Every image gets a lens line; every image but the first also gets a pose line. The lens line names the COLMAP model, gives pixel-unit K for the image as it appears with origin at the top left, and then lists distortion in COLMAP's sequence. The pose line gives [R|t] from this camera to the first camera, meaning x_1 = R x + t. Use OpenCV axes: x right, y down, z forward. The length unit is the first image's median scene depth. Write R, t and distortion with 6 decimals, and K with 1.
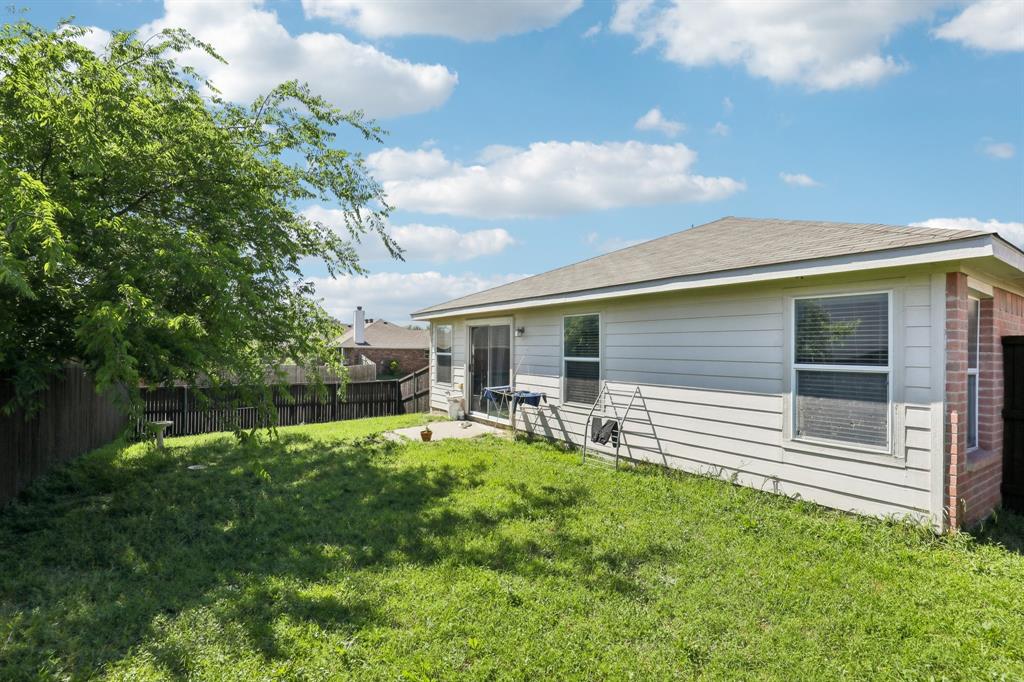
lens RADIAL K [[480.5, 0, 513.1], [0, 480.5, 346.8], [0, 0, 1]] dist [-0.041553, 0.008322]
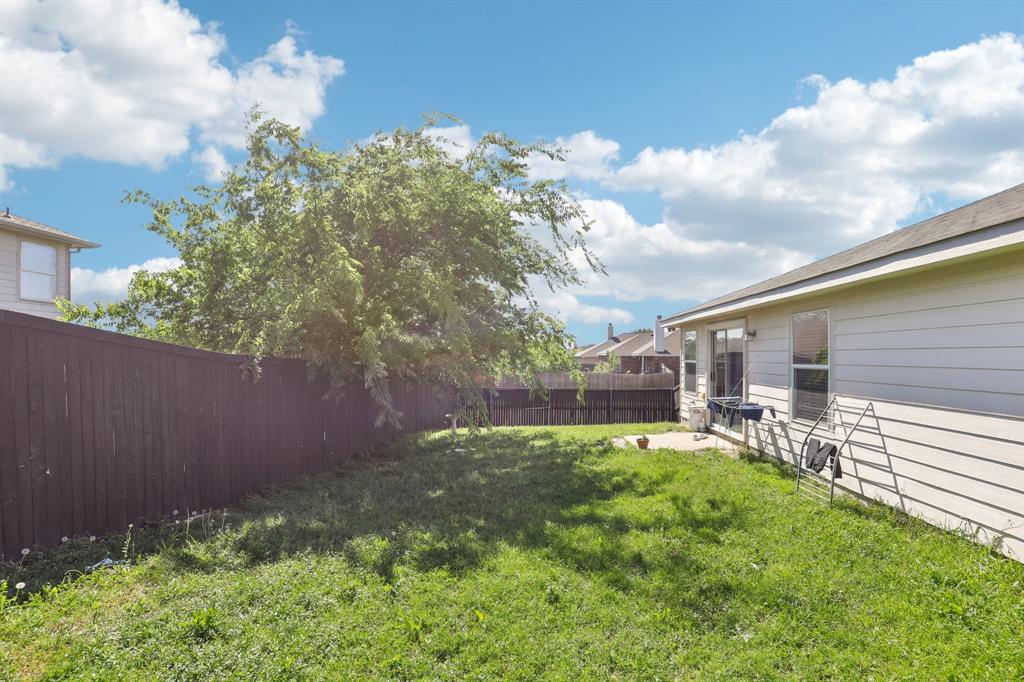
lens RADIAL K [[480.5, 0, 513.1], [0, 480.5, 346.8], [0, 0, 1]] dist [-0.041553, 0.008322]
pose [[0.806714, -0.012853, -0.590802, 0.223035], [0.001154, 0.999796, -0.020174, 0.007708], [0.590941, 0.015593, 0.806564, 0.048542]]
